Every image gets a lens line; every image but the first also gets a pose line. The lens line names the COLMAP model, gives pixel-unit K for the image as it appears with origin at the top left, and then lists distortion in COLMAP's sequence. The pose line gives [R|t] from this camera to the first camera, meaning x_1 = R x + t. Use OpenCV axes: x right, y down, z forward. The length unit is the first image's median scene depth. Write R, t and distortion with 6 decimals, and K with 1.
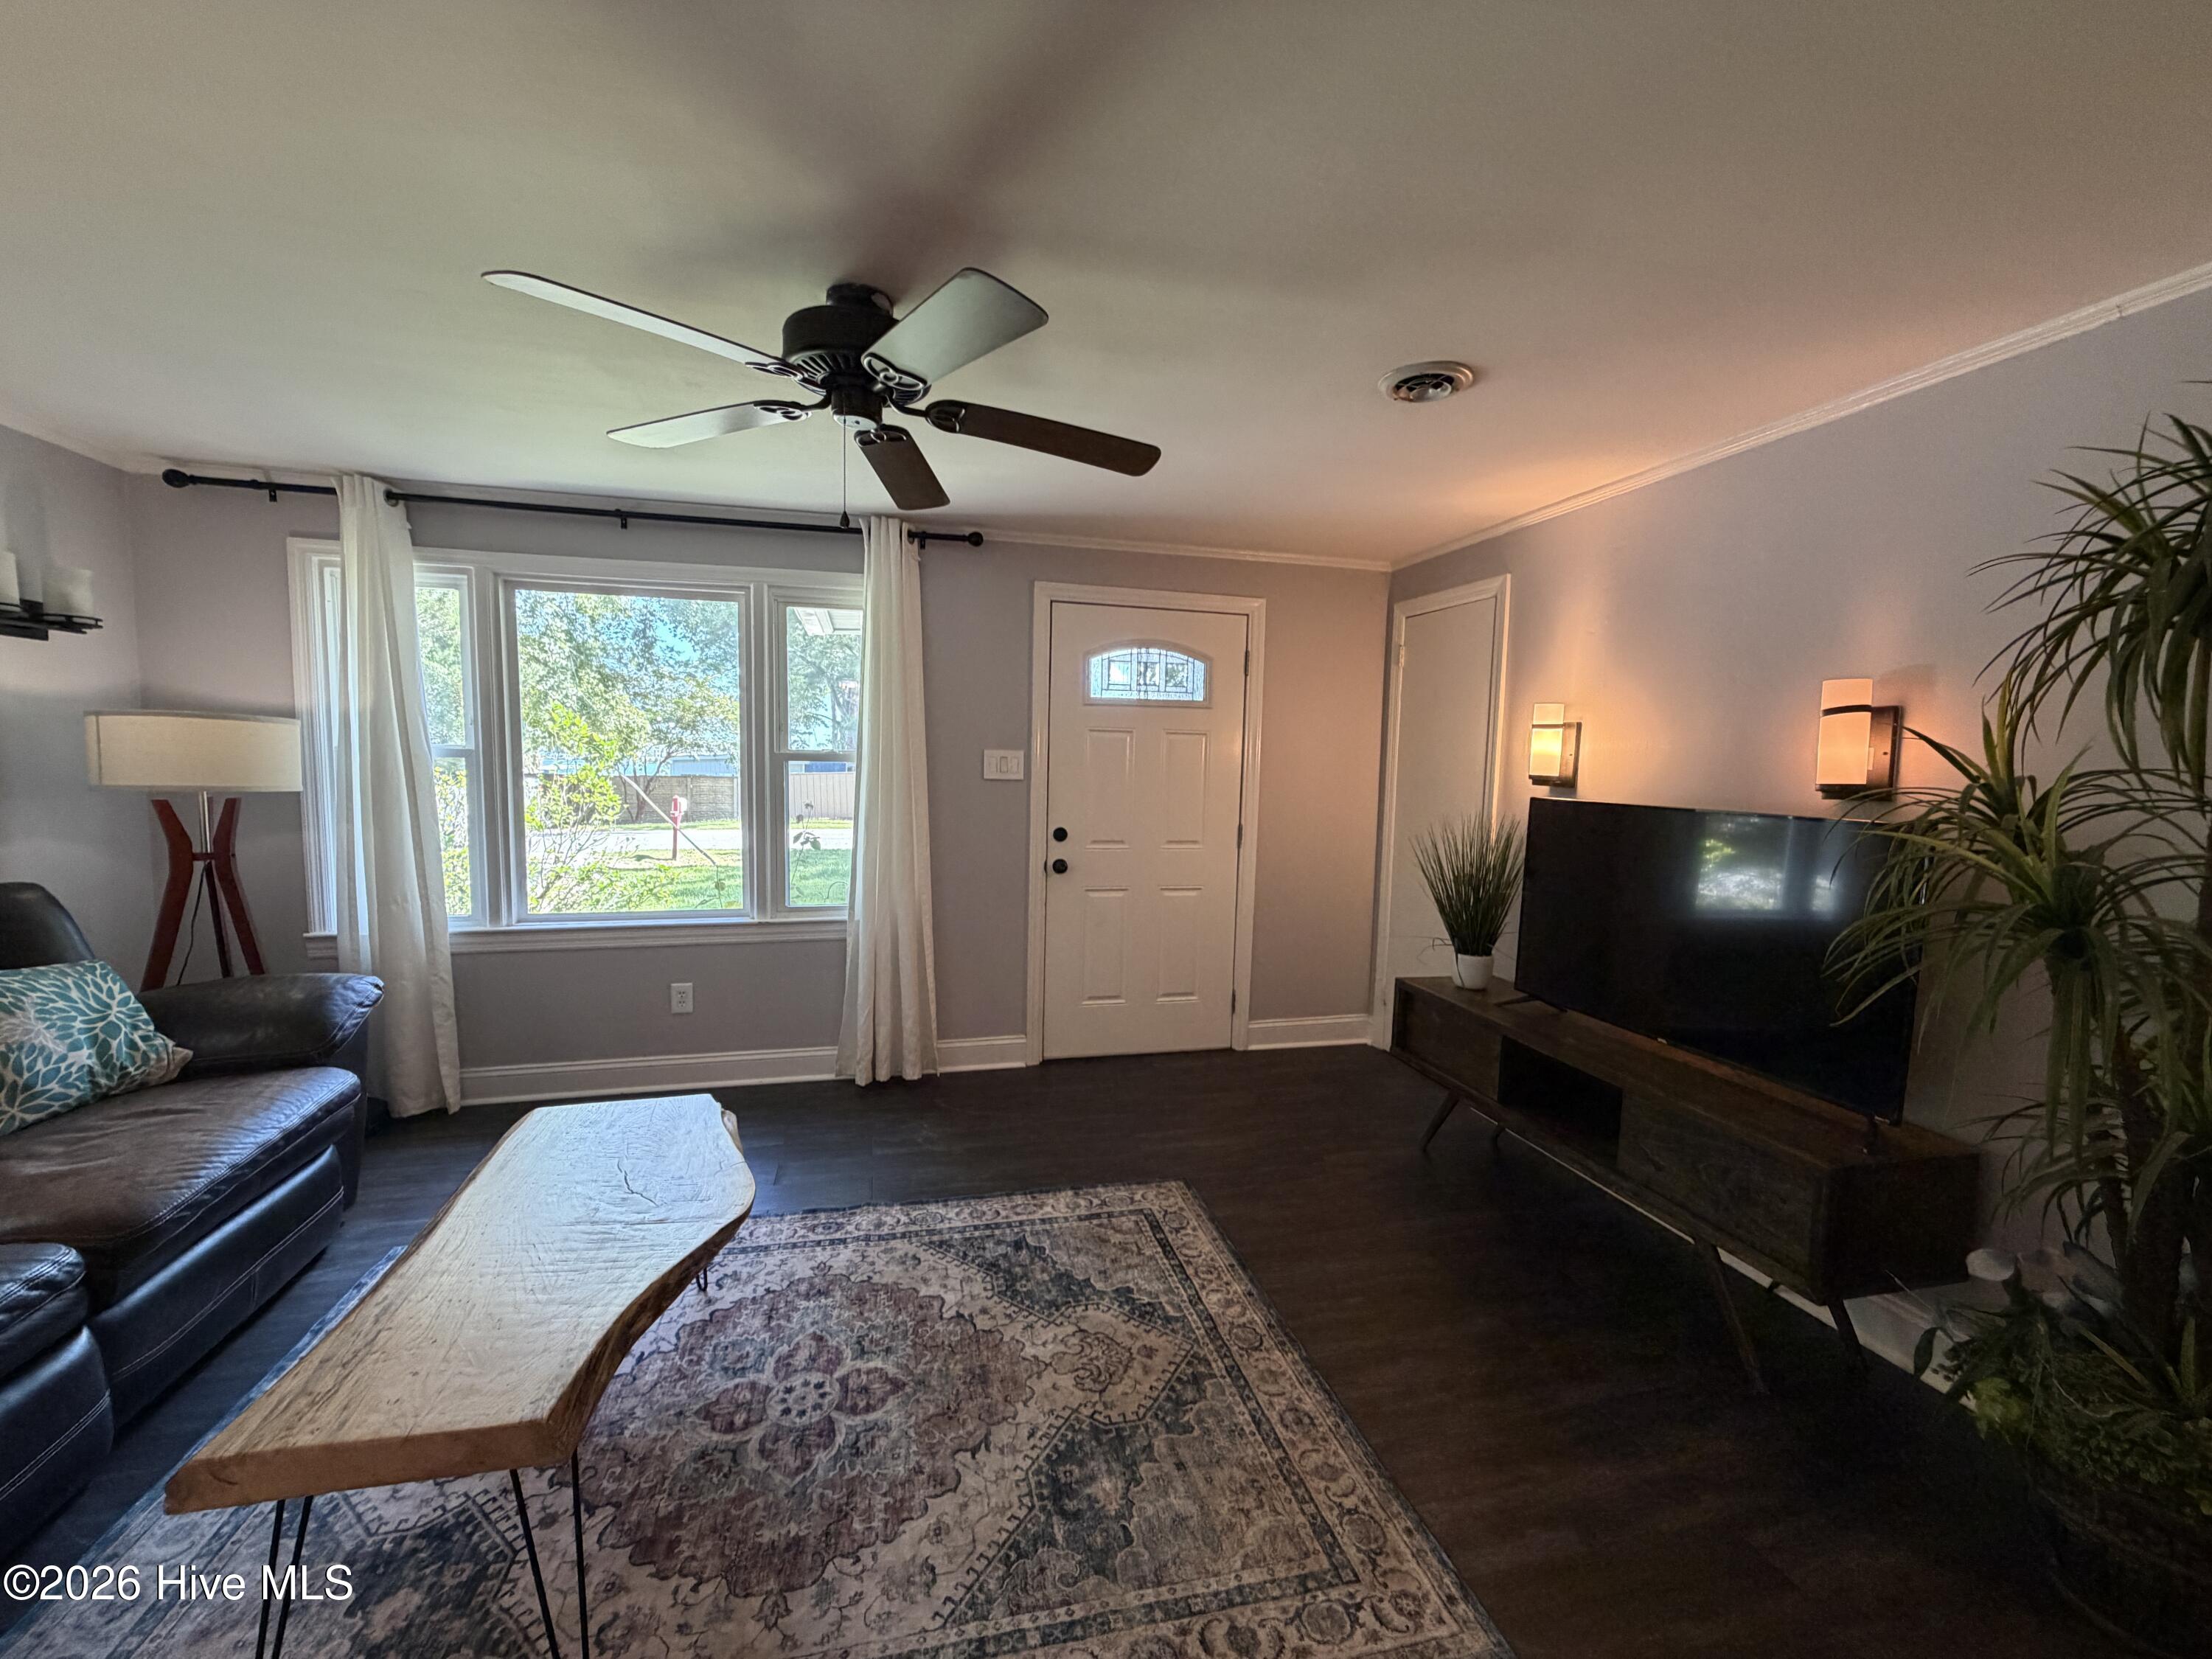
lens RADIAL K [[878.4, 0, 1103.7], [0, 878.4, 834.0], [0, 0, 1]] dist [-0.001588, -0.000105]
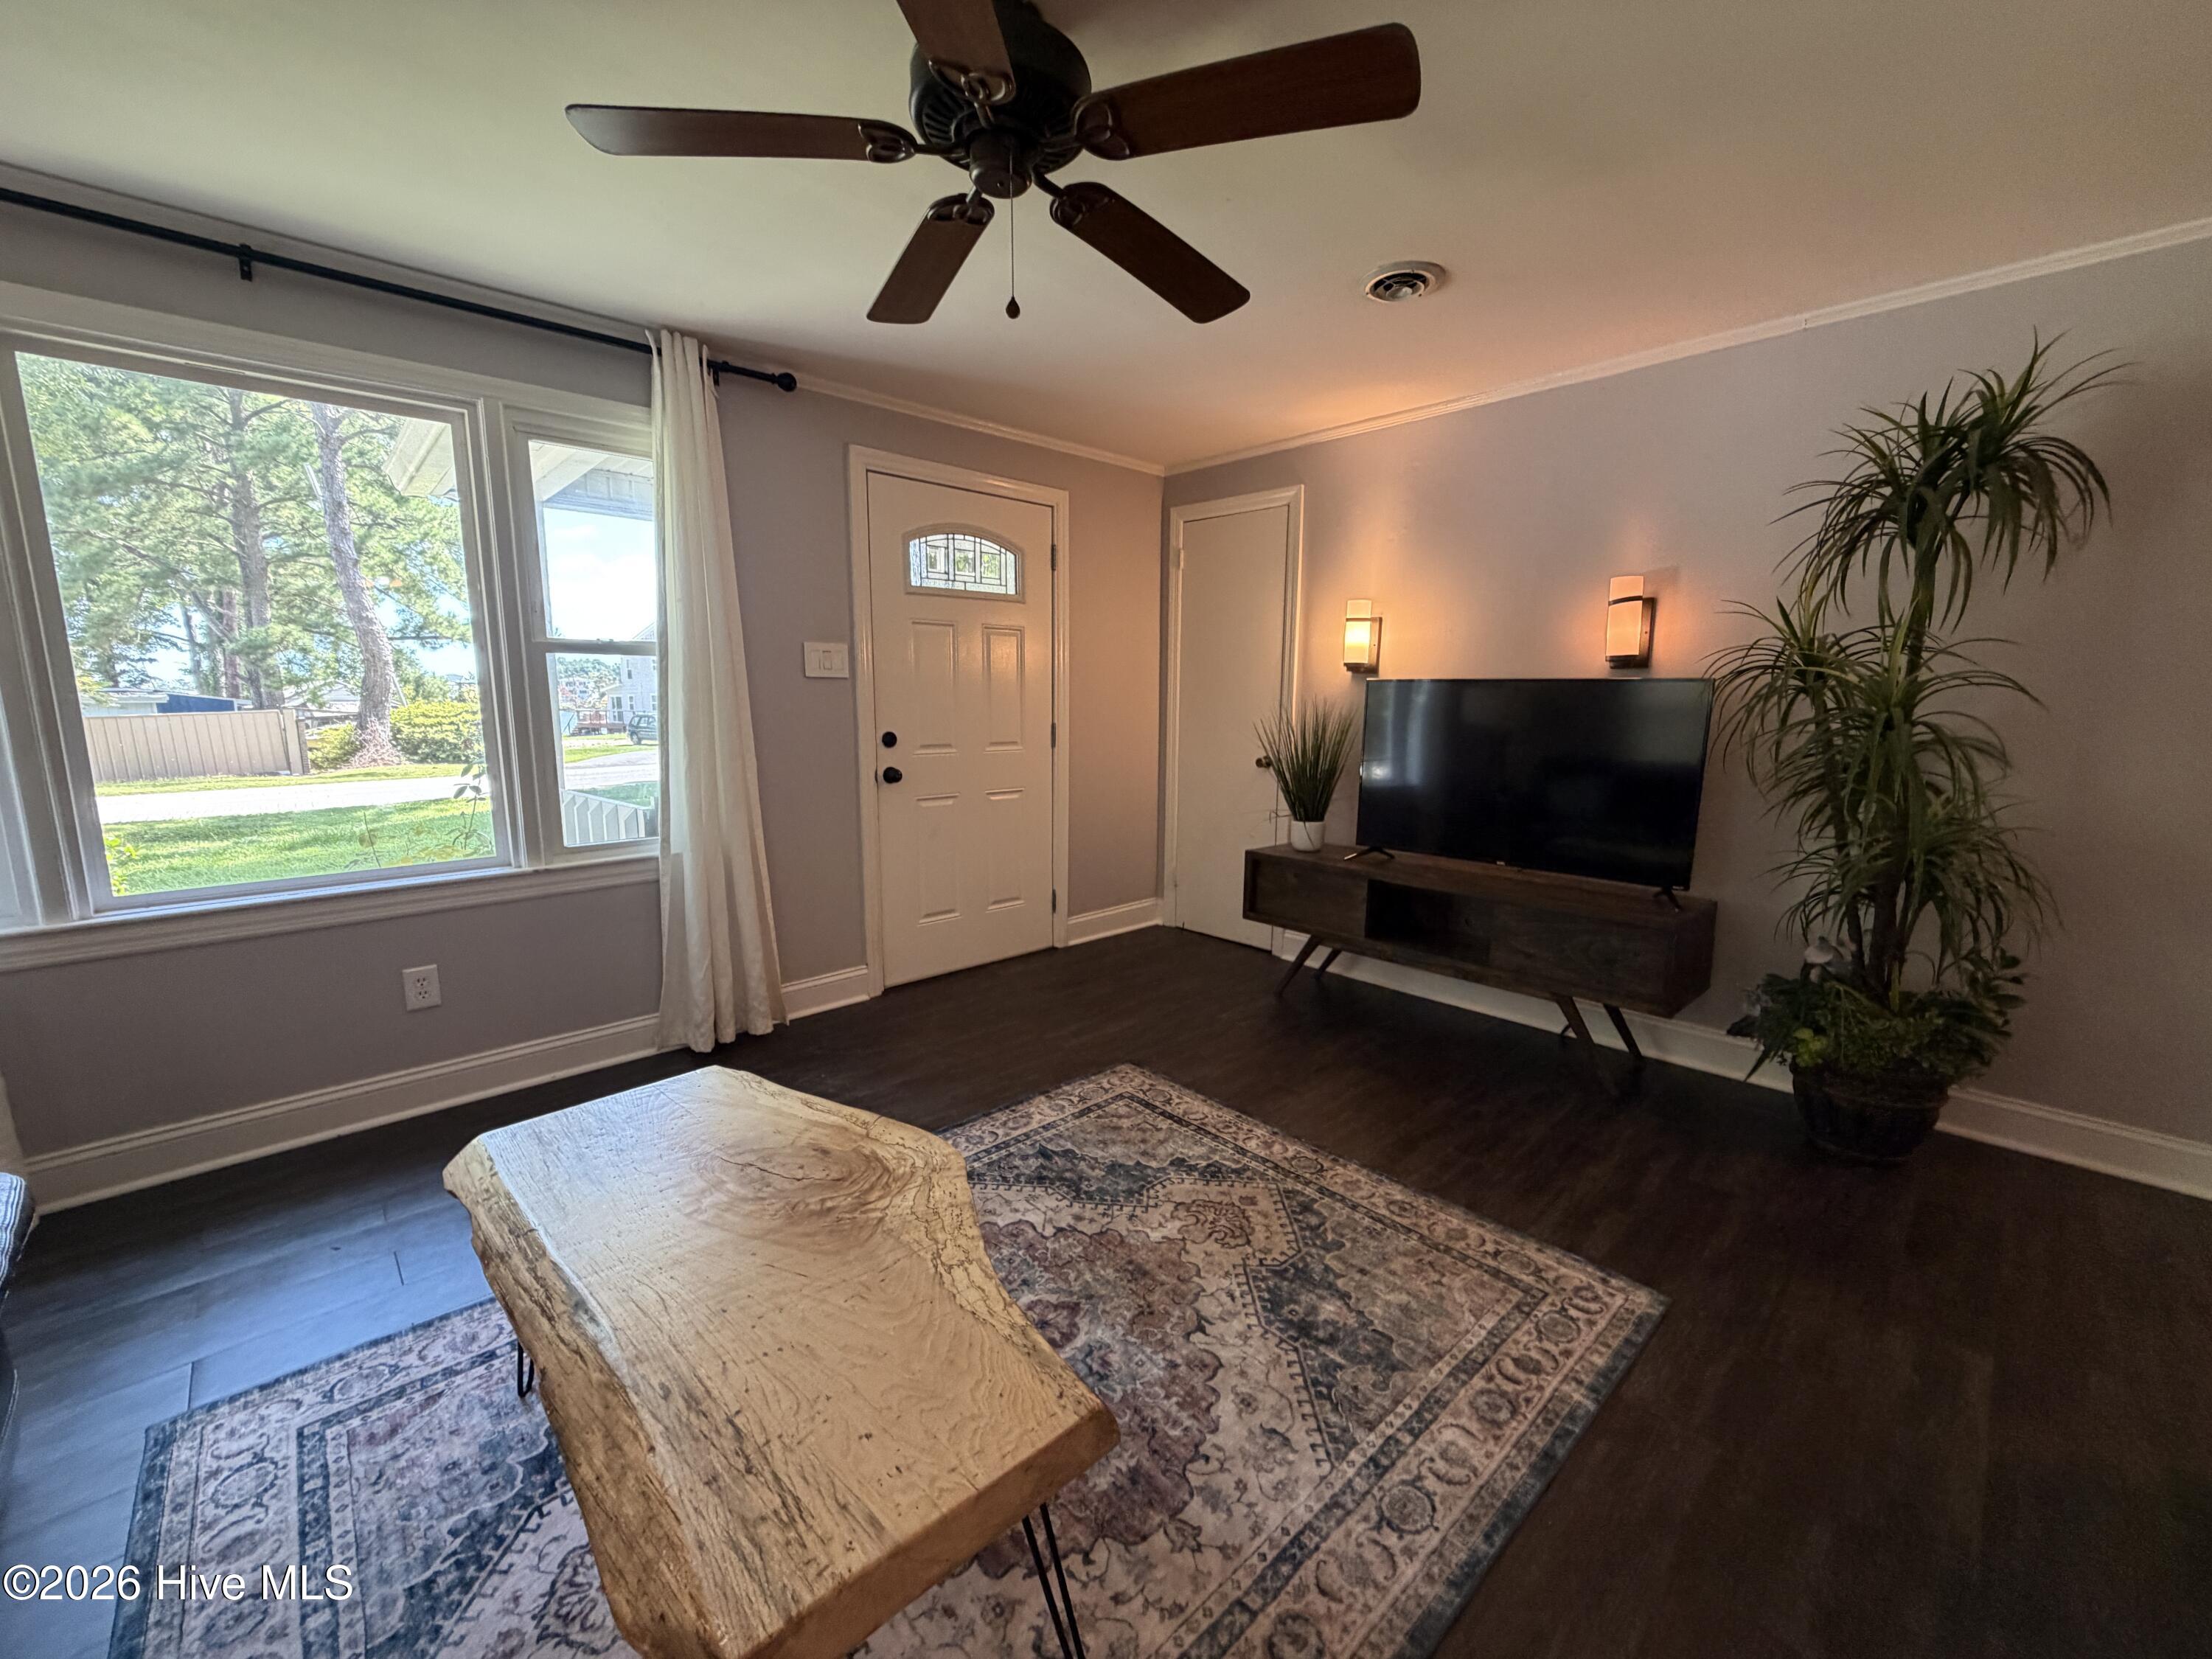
lens RADIAL K [[878.4, 0, 1103.9], [0, 878.4, 833.5], [0, 0, 1]] dist [-0.001588, -0.000105]
pose [[0.872743, -0.094875, 0.478871, -0.419375], [0.056653, 0.993989, 0.093681, 0.034433], [-0.484881, -0.054630, 0.872872, 0.144293]]
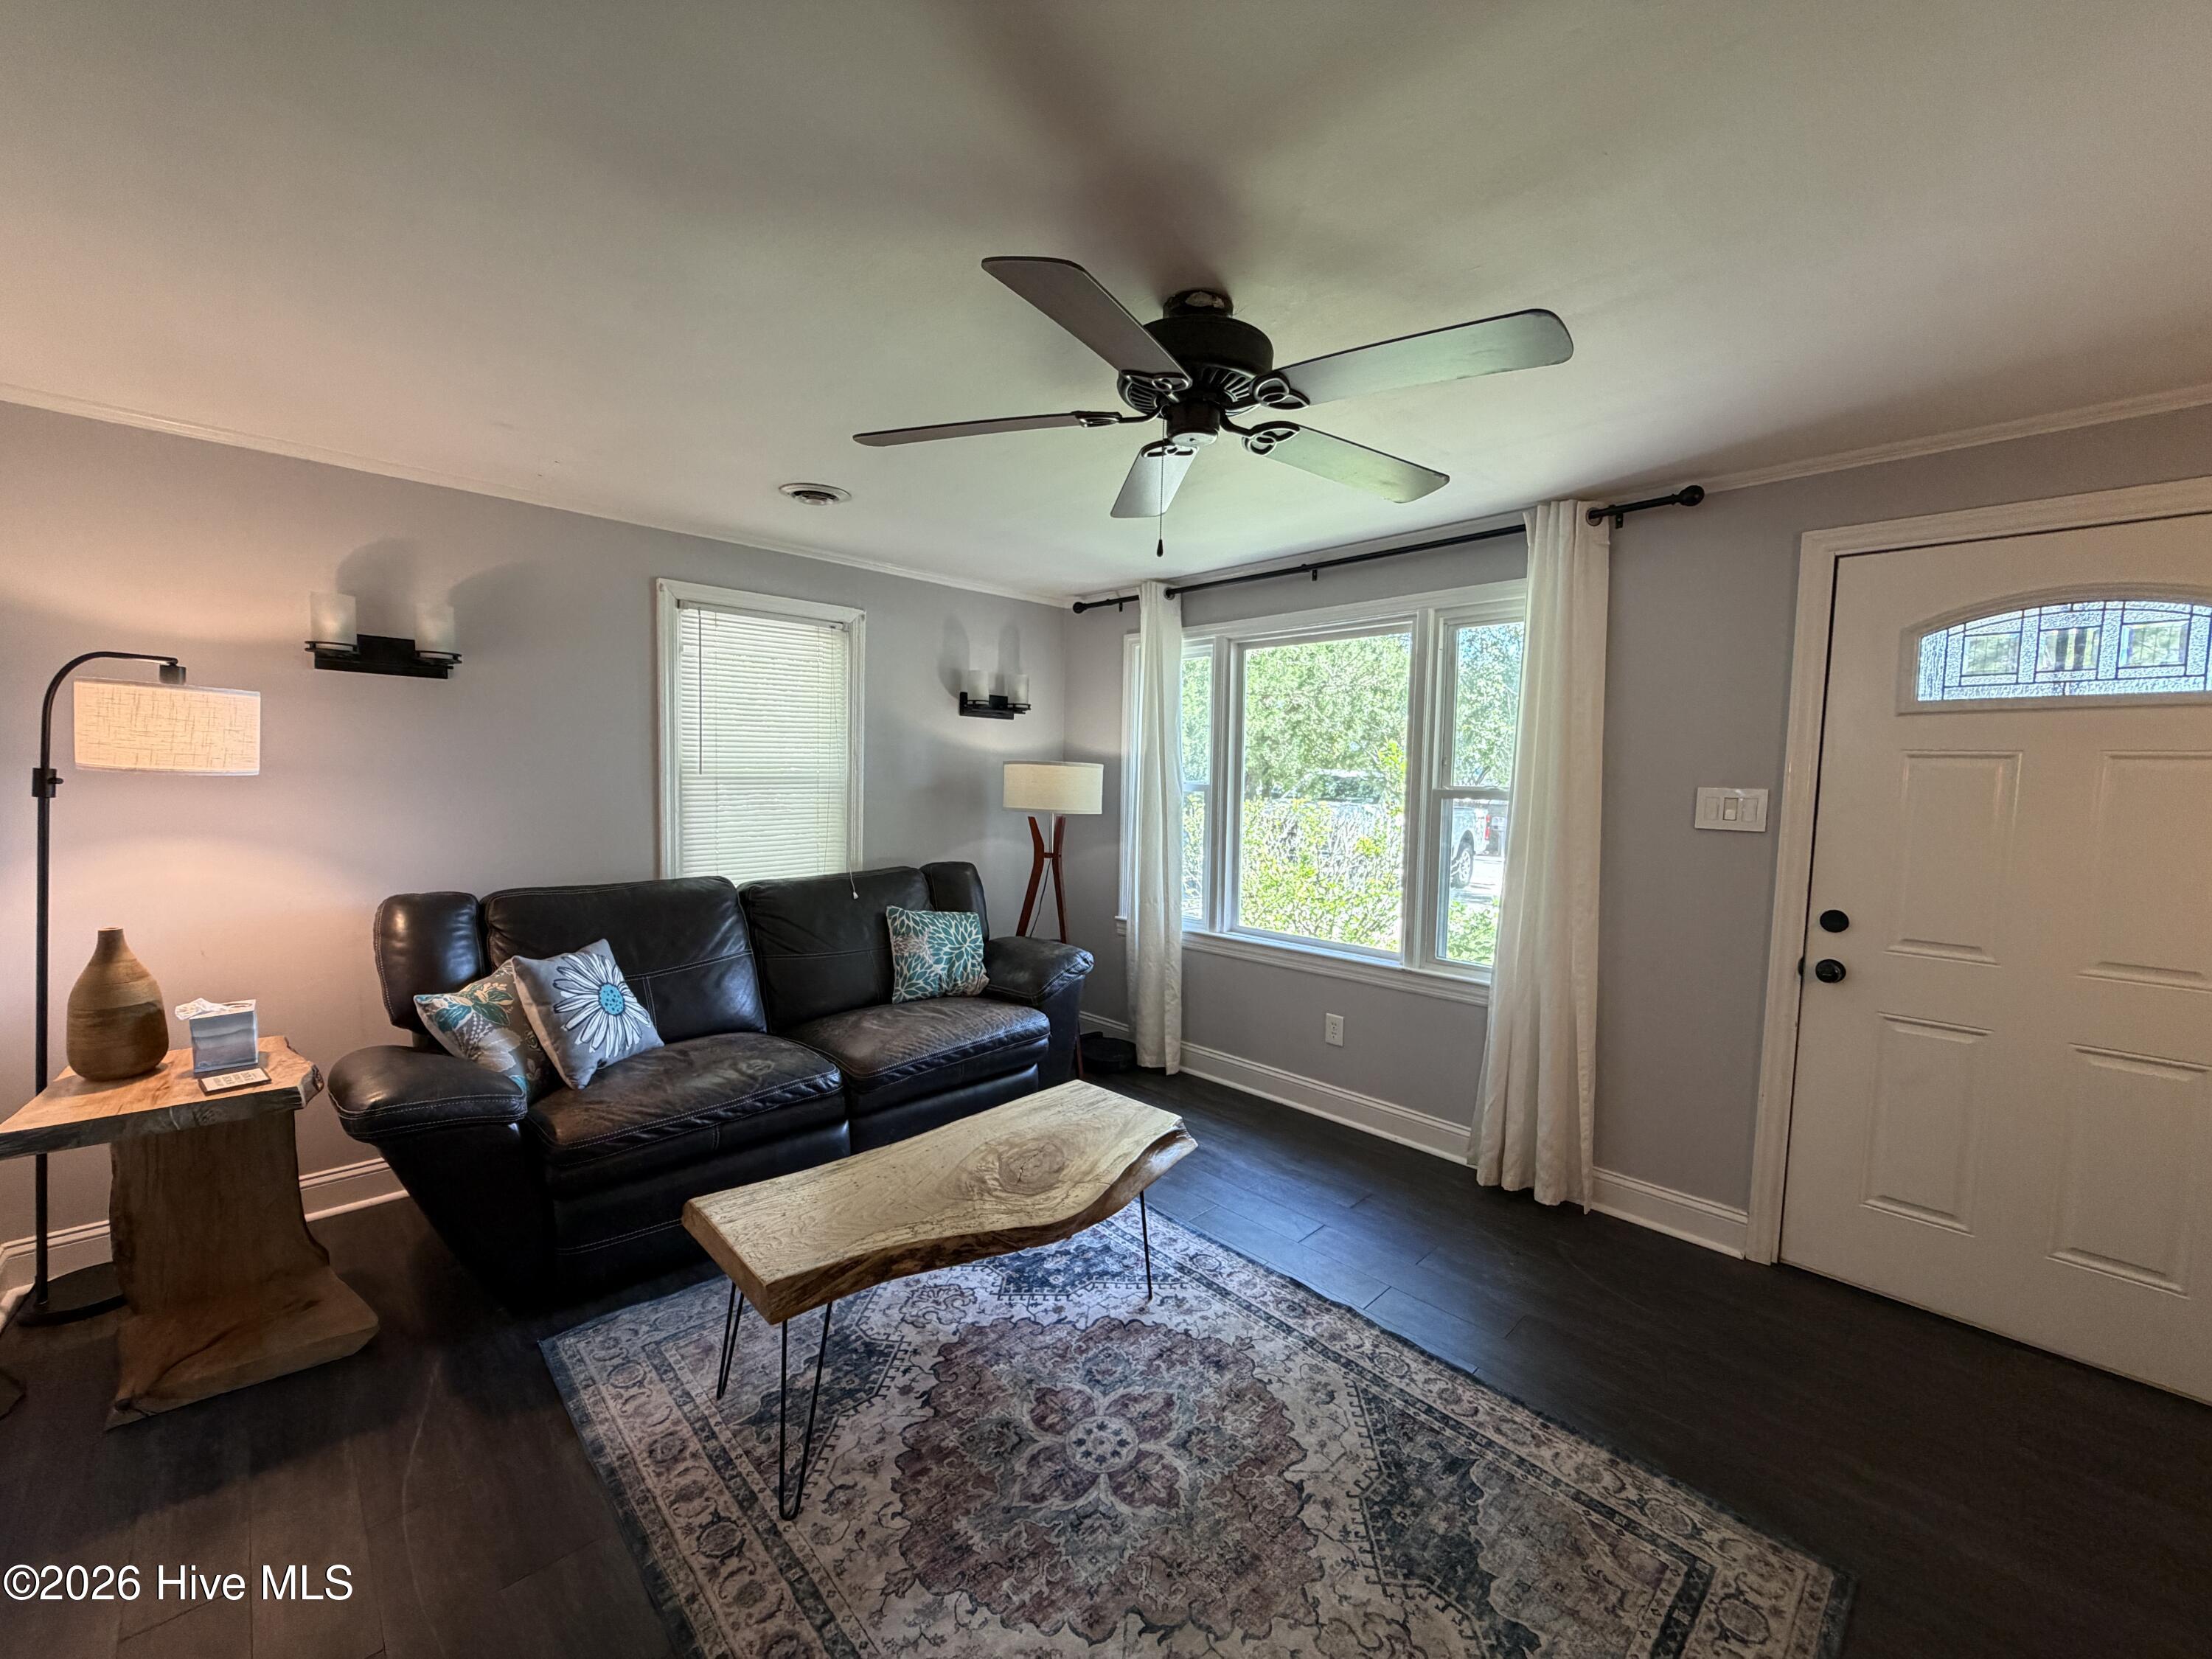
lens RADIAL K [[878.4, 0, 1100.9], [0, 878.4, 833.1], [0, 0, 1]] dist [-0.001588, -0.000105]
pose [[0.498581, 0.050252, -0.865386, 0.326559], [-0.083578, 0.996454, 0.009711, -0.034597], [0.862805, 0.067485, 0.501013, 0.312839]]
